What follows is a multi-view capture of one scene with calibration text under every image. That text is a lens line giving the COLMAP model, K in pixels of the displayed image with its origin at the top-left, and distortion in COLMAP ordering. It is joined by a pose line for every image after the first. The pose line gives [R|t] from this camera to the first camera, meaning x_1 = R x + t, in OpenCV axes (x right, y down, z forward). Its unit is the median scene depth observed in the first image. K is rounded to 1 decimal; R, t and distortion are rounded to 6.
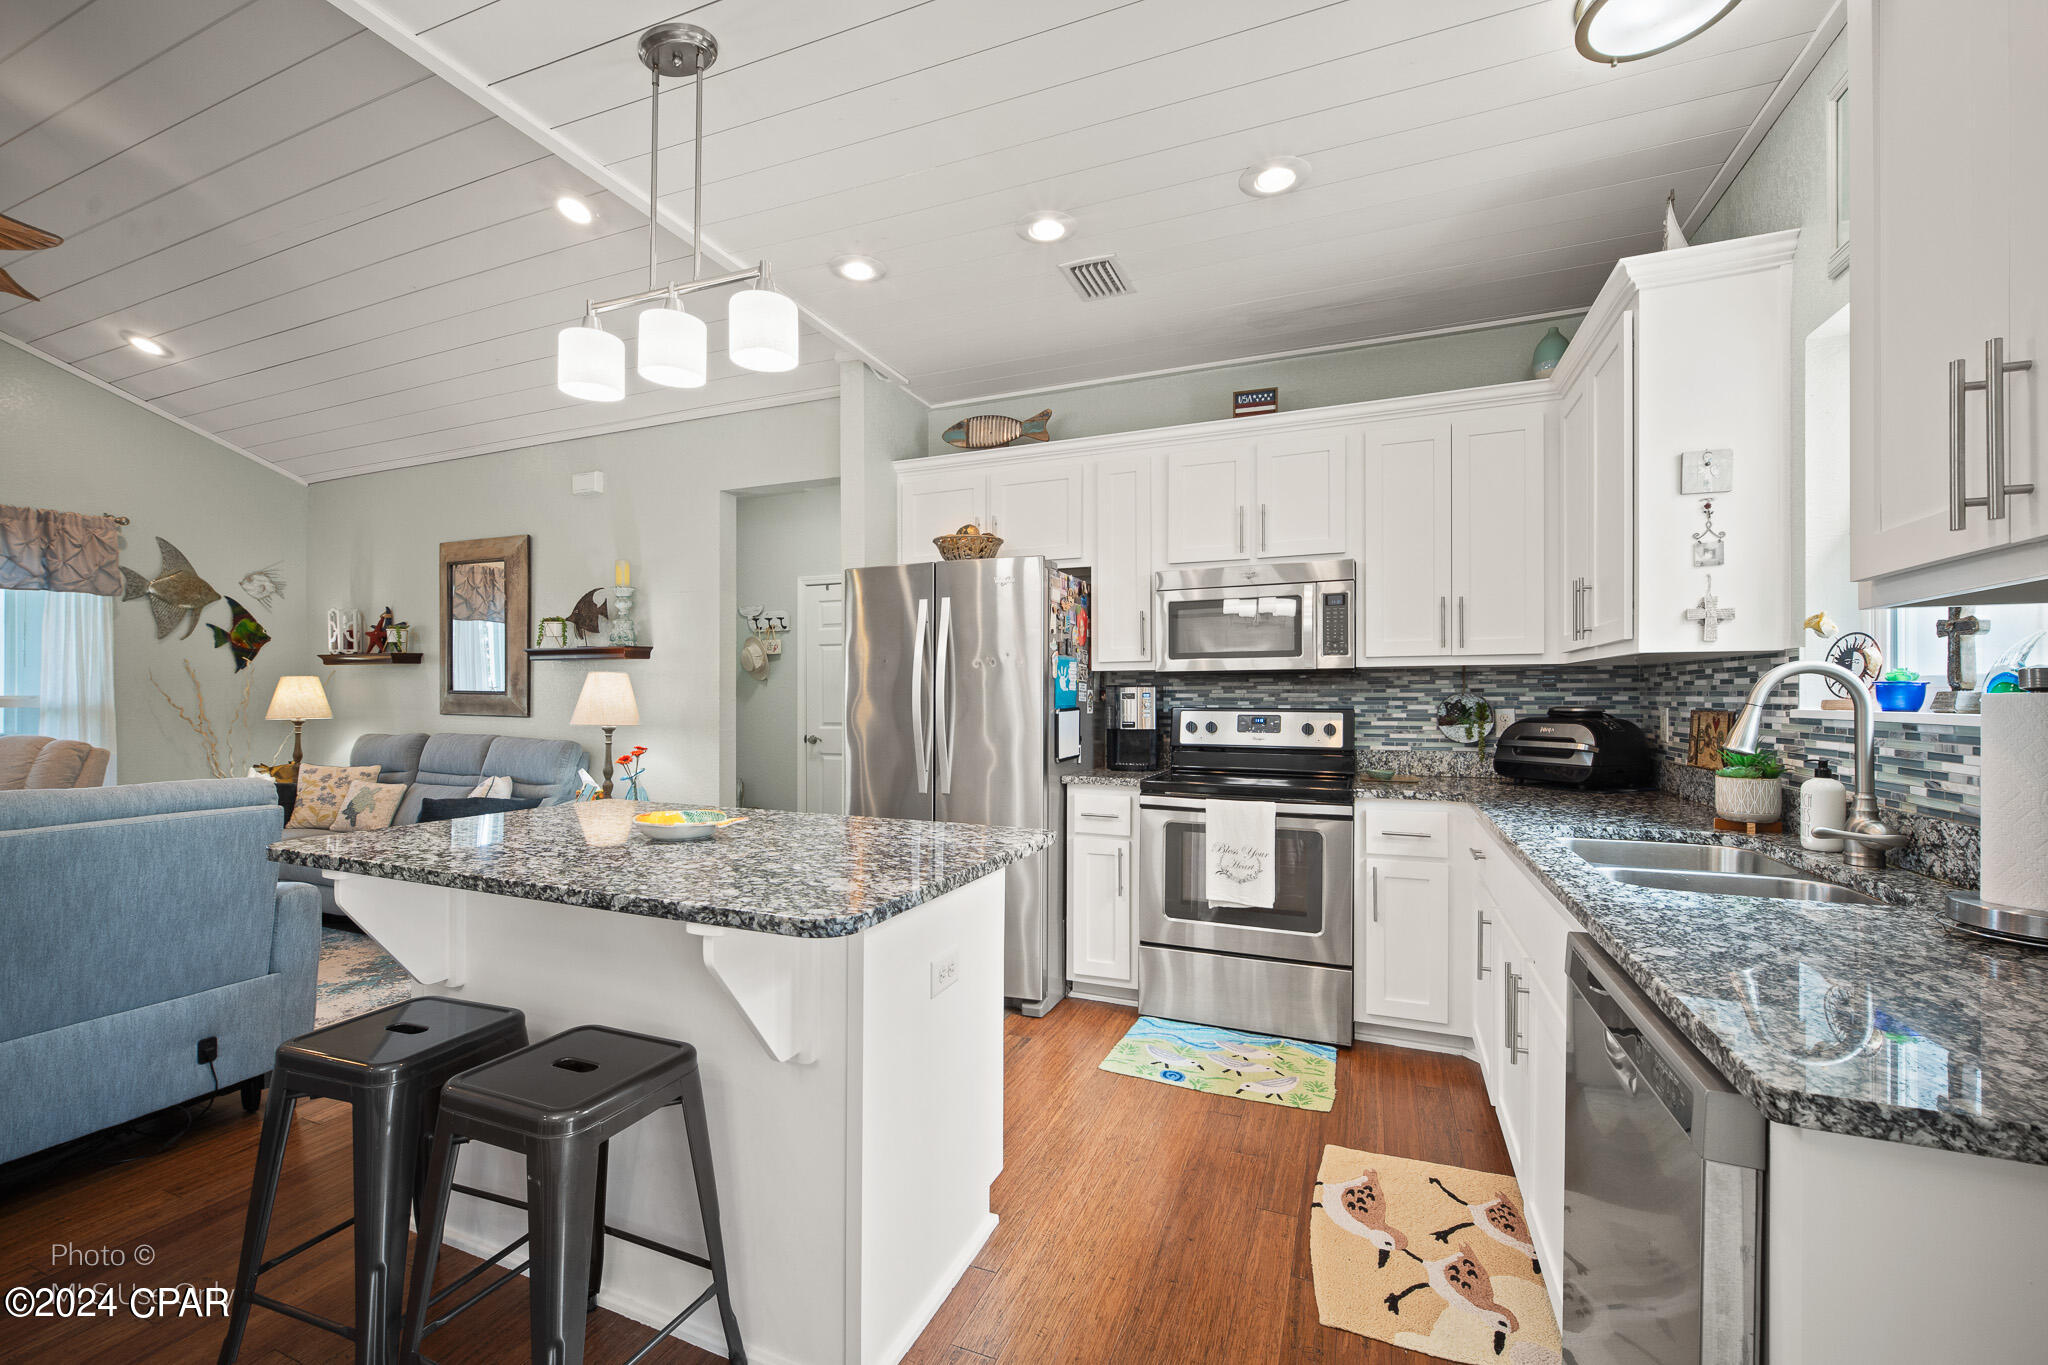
lens RADIAL K [[839.7, 0, 1049.2], [0, 839.7, 697.6], [0, 0, 1]] dist [-0.004558, -0.000403]
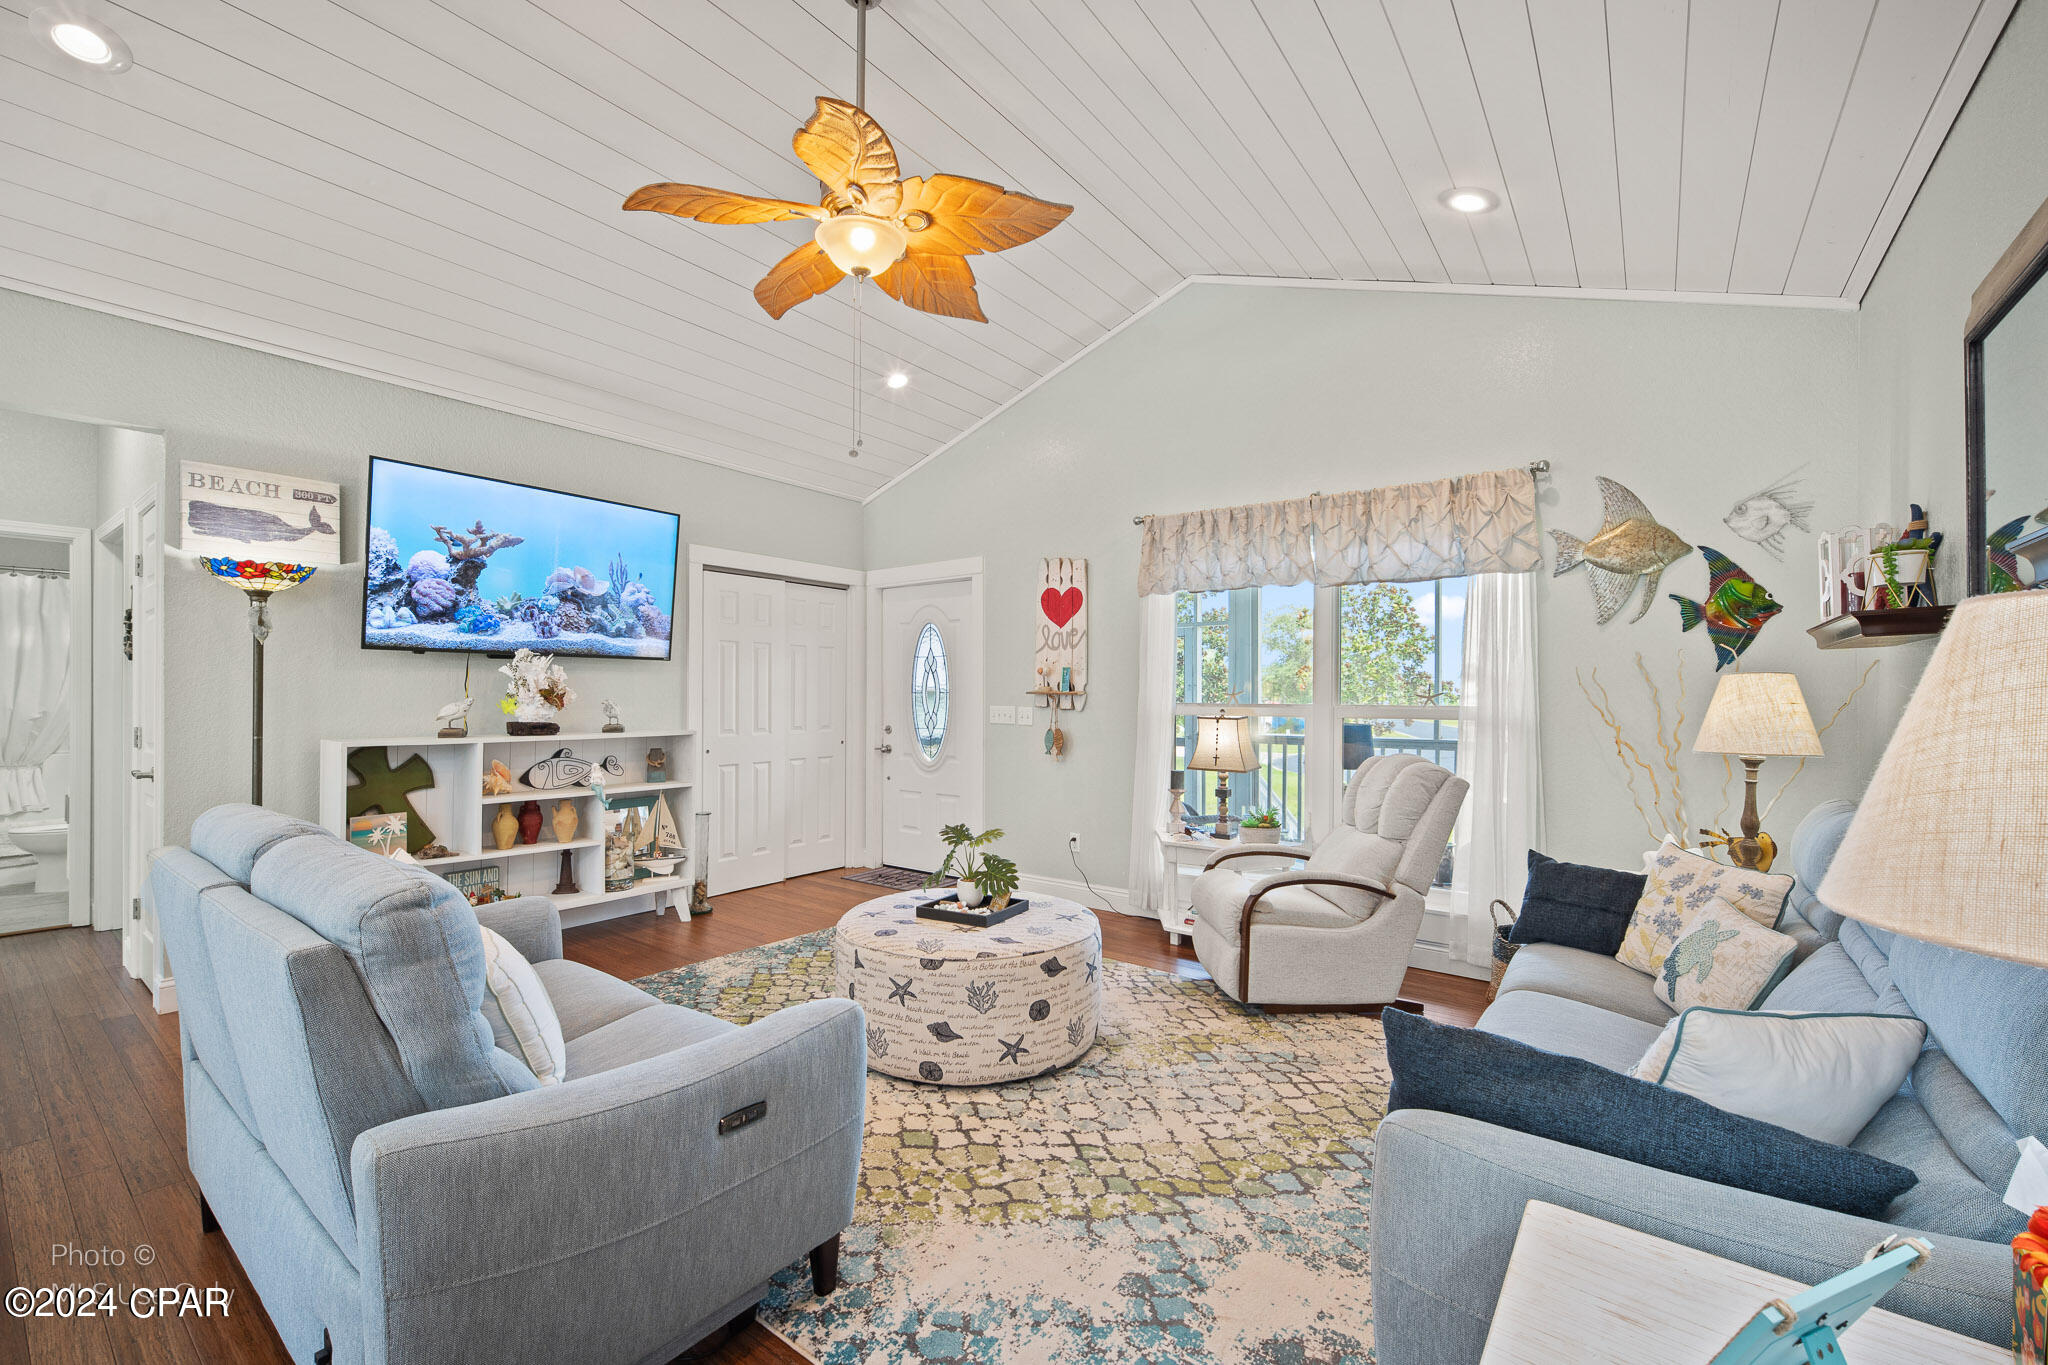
lens RADIAL K [[839.7, 0, 1022.6], [0, 839.7, 696.4], [0, 0, 1]] dist [-0.004558, -0.000403]
pose [[-0.243418, 0.003079, -0.969916, -0.306862], [-0.006330, 0.999969, 0.004763, -0.012219], [0.969901, 0.007299, -0.243391, 0.762668]]
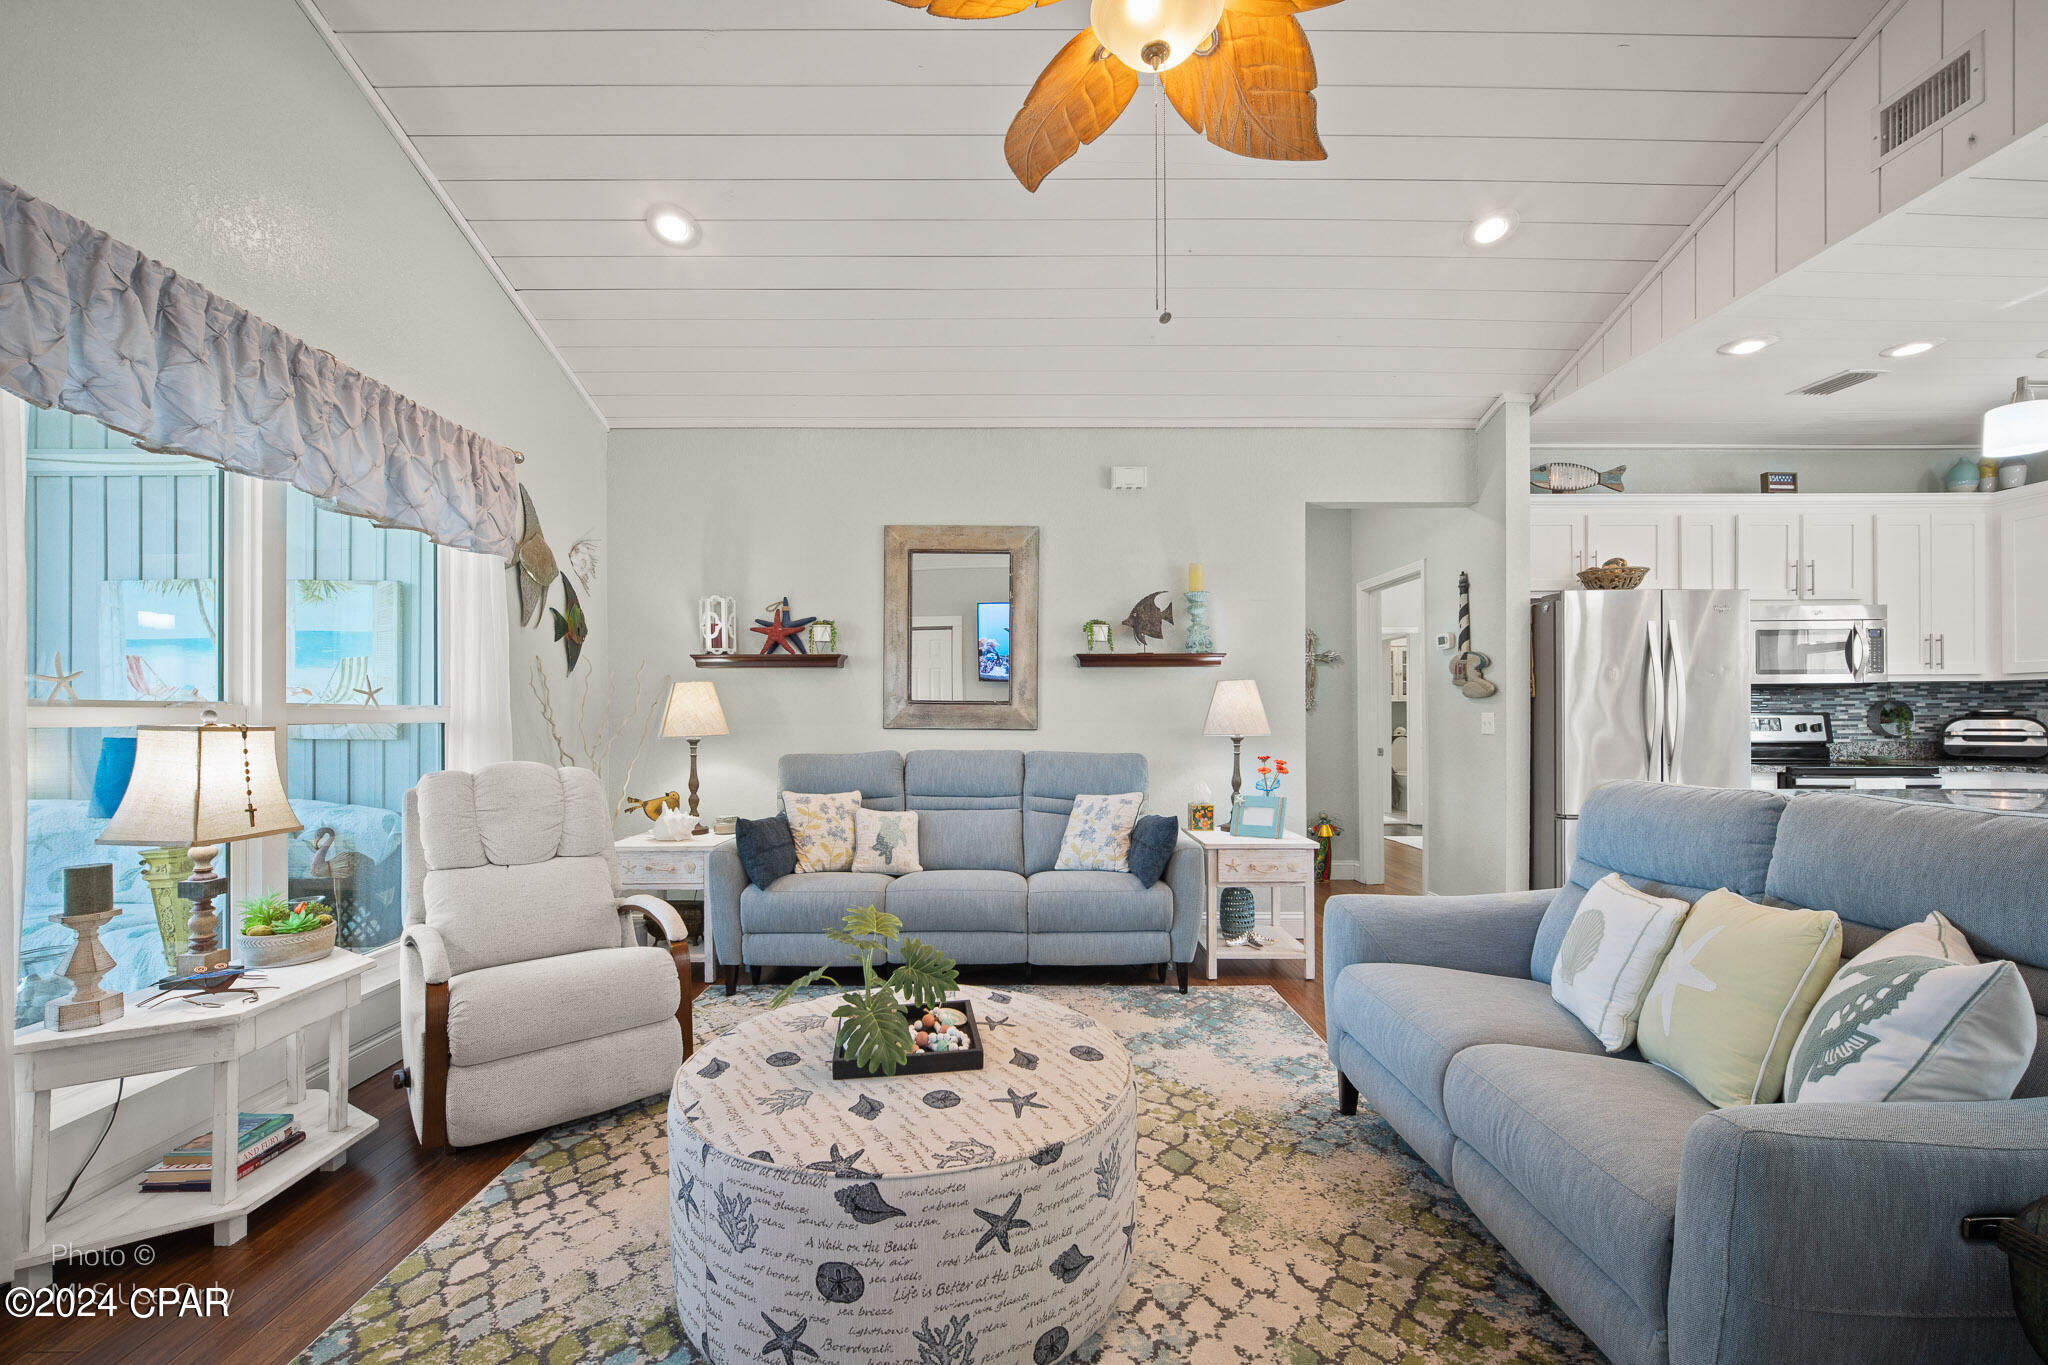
lens RADIAL K [[839.7, 0, 1016.9], [0, 839.7, 718.2], [0, 0, 1]] dist [-0.004558, -0.000403]
pose [[0.919544, -0.005729, 0.392944, -1.038198], [0.005946, 0.999982, 0.000664, 0.010572], [-0.392941, 0.001726, 0.919562, 0.191449]]
